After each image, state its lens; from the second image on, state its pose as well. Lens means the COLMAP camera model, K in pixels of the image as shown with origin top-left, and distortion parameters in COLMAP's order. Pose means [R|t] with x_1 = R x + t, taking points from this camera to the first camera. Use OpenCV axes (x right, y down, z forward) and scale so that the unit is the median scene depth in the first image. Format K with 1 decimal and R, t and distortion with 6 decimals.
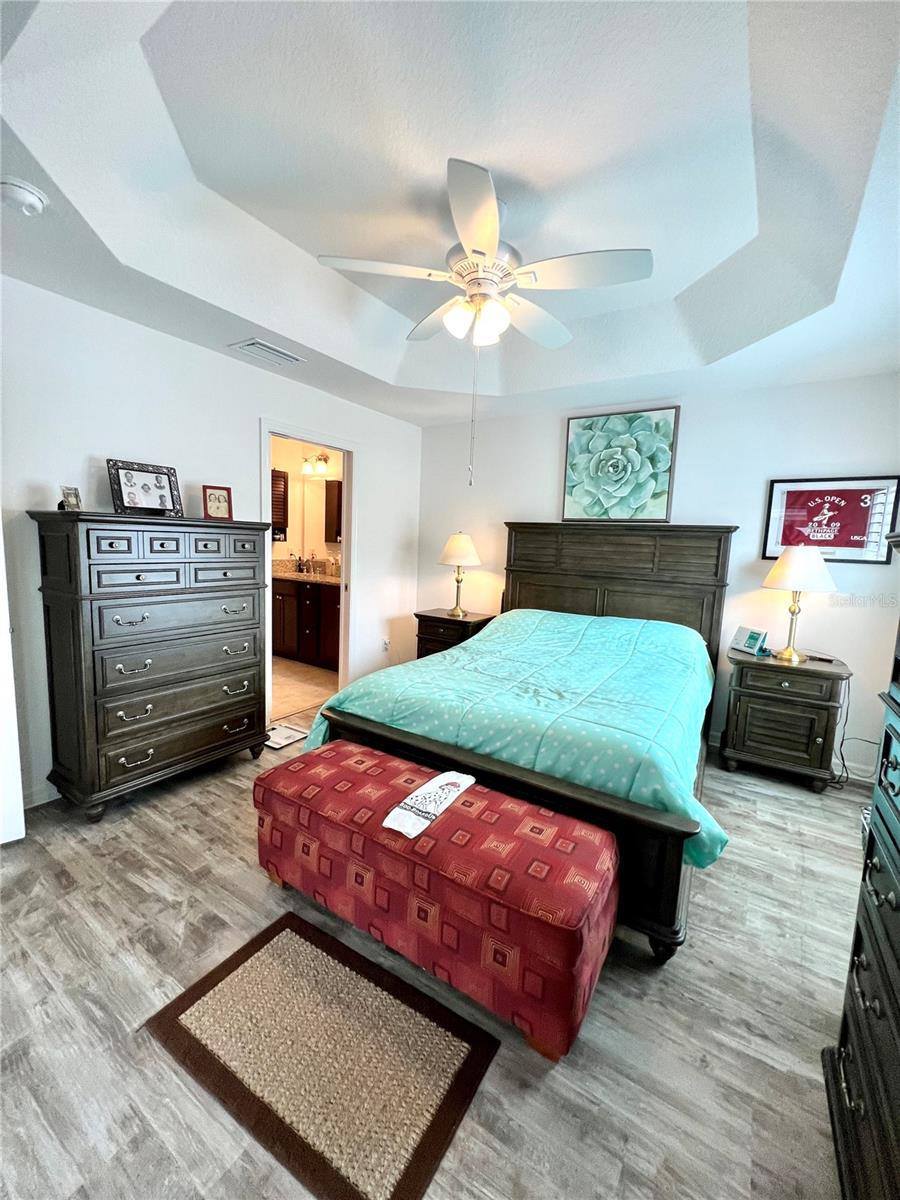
lens RADIAL K [[479.6, 0, 450.0], [0, 479.6, 600.0], [0, 0, 1]] dist [-0.001049, 0.000092]
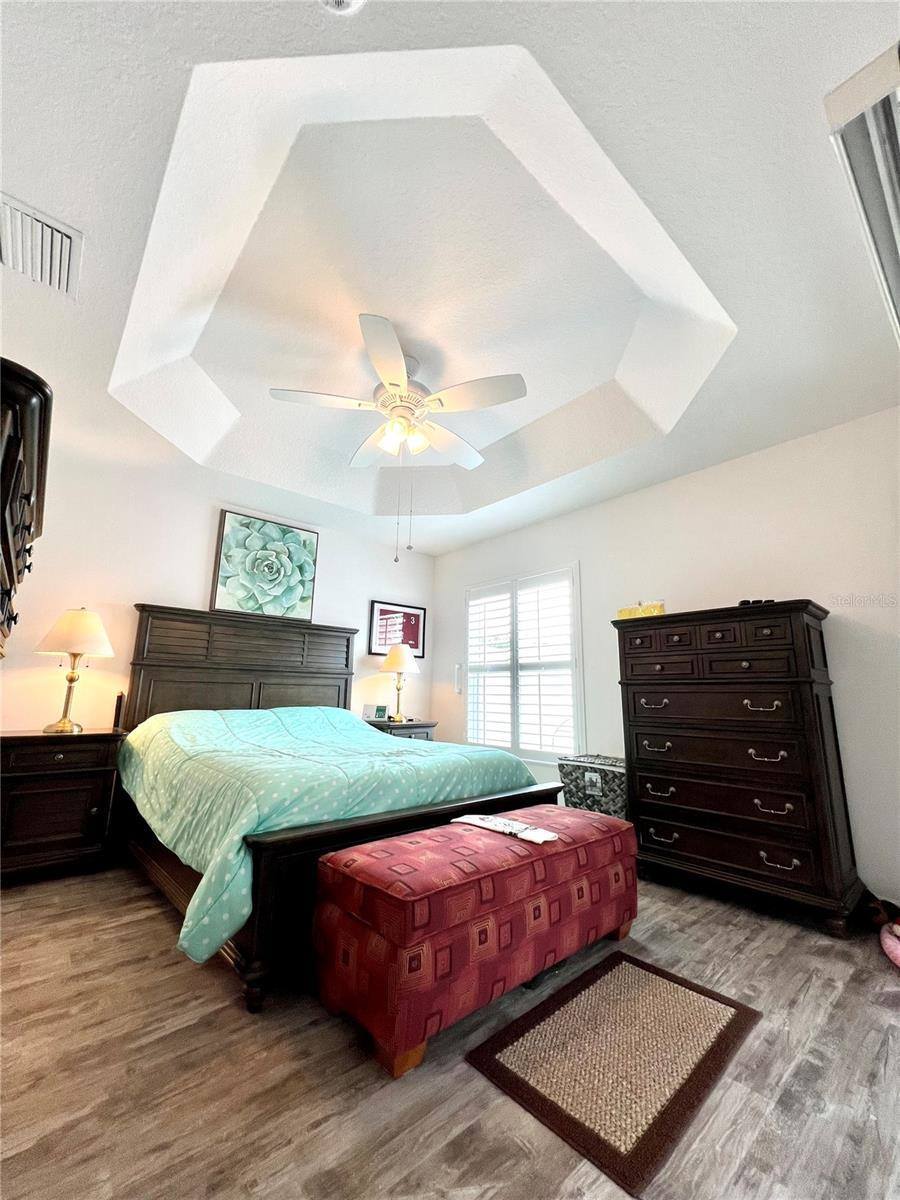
lens RADIAL K [[479.6, 0, 450.0], [0, 479.6, 600.0], [0, 0, 1]] dist [-0.001049, 0.000092]
pose [[0.268774, 0.151965, 0.951140, -0.600583], [0.114182, 0.975486, -0.188120, 0.047177], [-0.956412, 0.159165, 0.244834, 0.375601]]
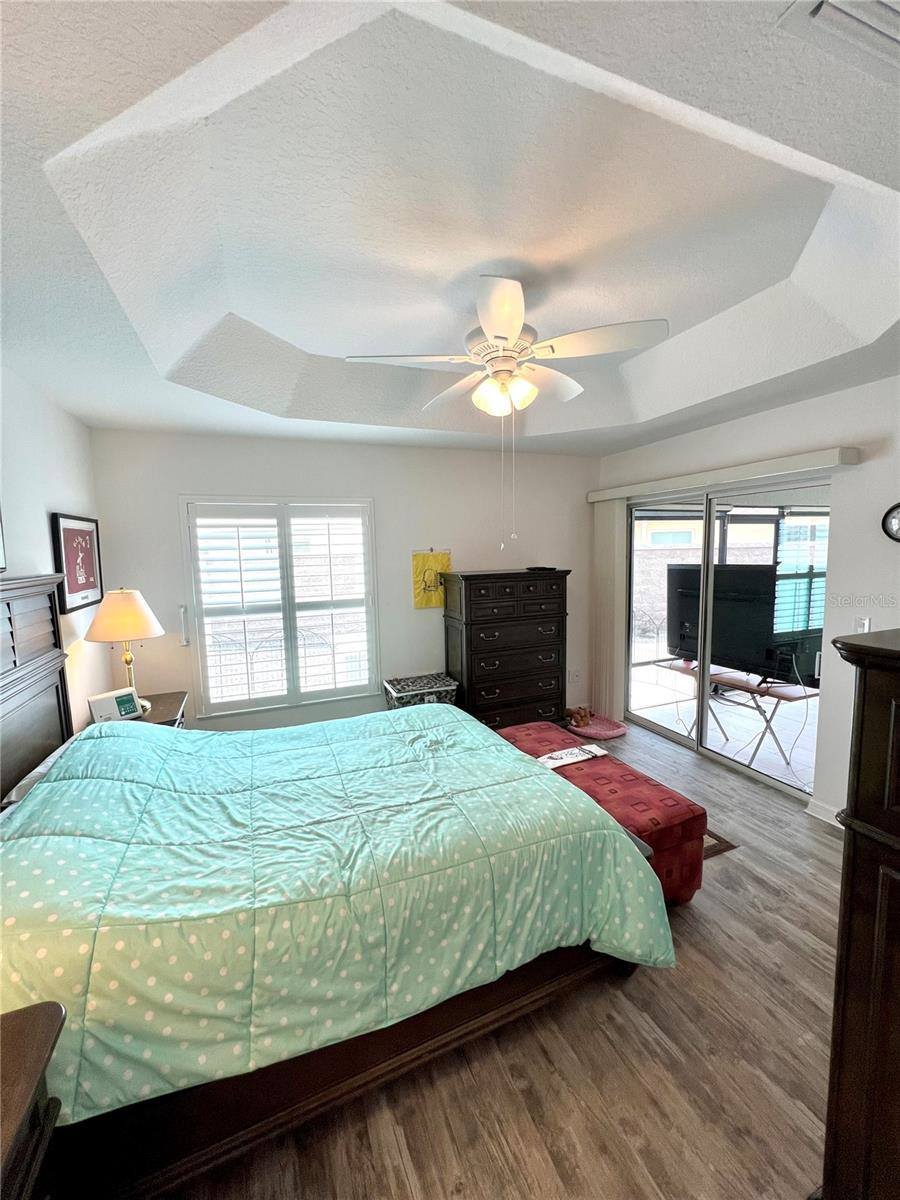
lens RADIAL K [[481.9, 0, 450.0], [0, 481.9, 600.0], [0, 0, 1]] dist [0.000145, -0.000022]
pose [[-0.820495, -0.083464, 0.565528, -0.278068], [0.058881, 0.971683, 0.228835, -0.231228], [-0.568614, 0.221057, -0.792346, 1.169808]]
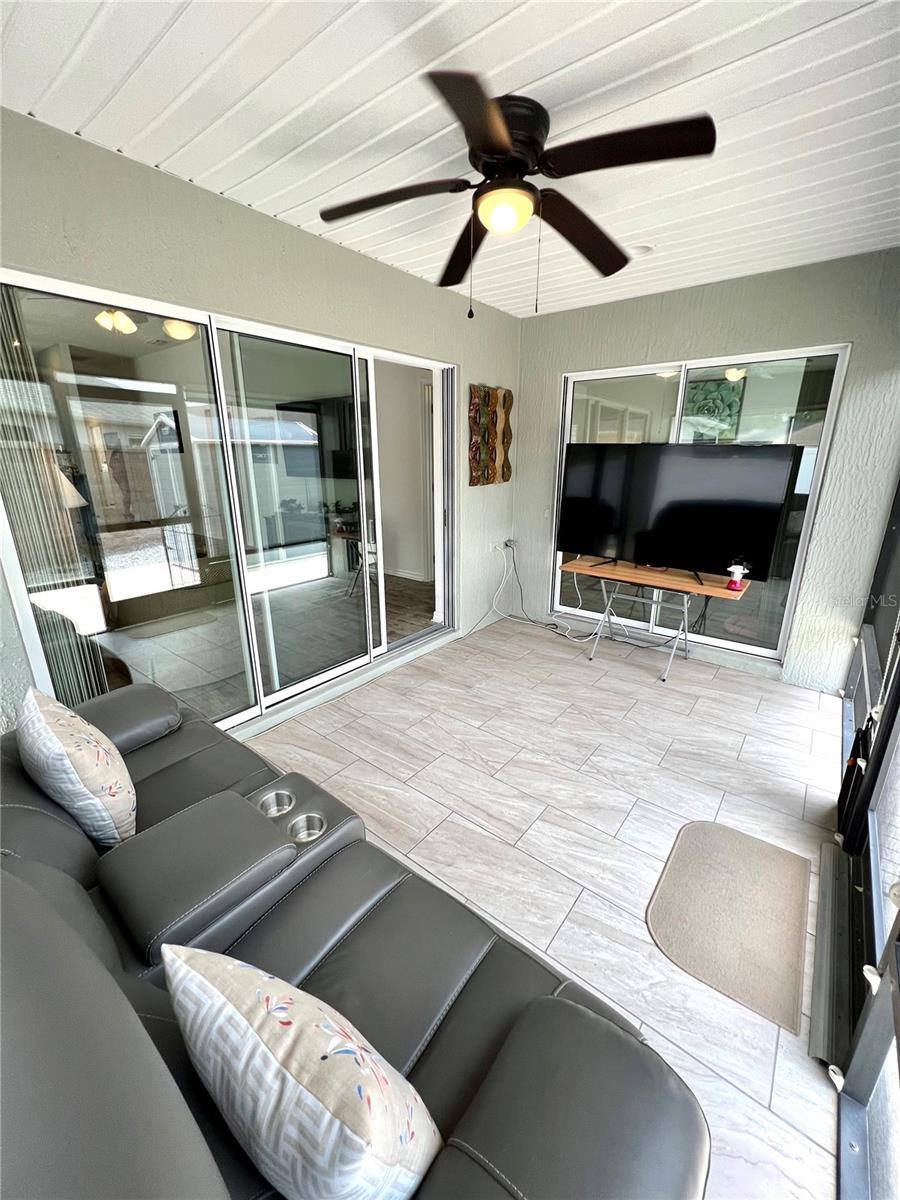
lens RADIAL K [[479.6, 0, 450.0], [0, 479.6, 600.0], [0, 0, 1]] dist [-0.001049, 0.000092]
pose [[0.995253, -0.015654, -0.096057, -0.527845], [0.031959, 0.984814, 0.170643, 0.109657], [0.091927, -0.172903, 0.980640, -1.136915]]
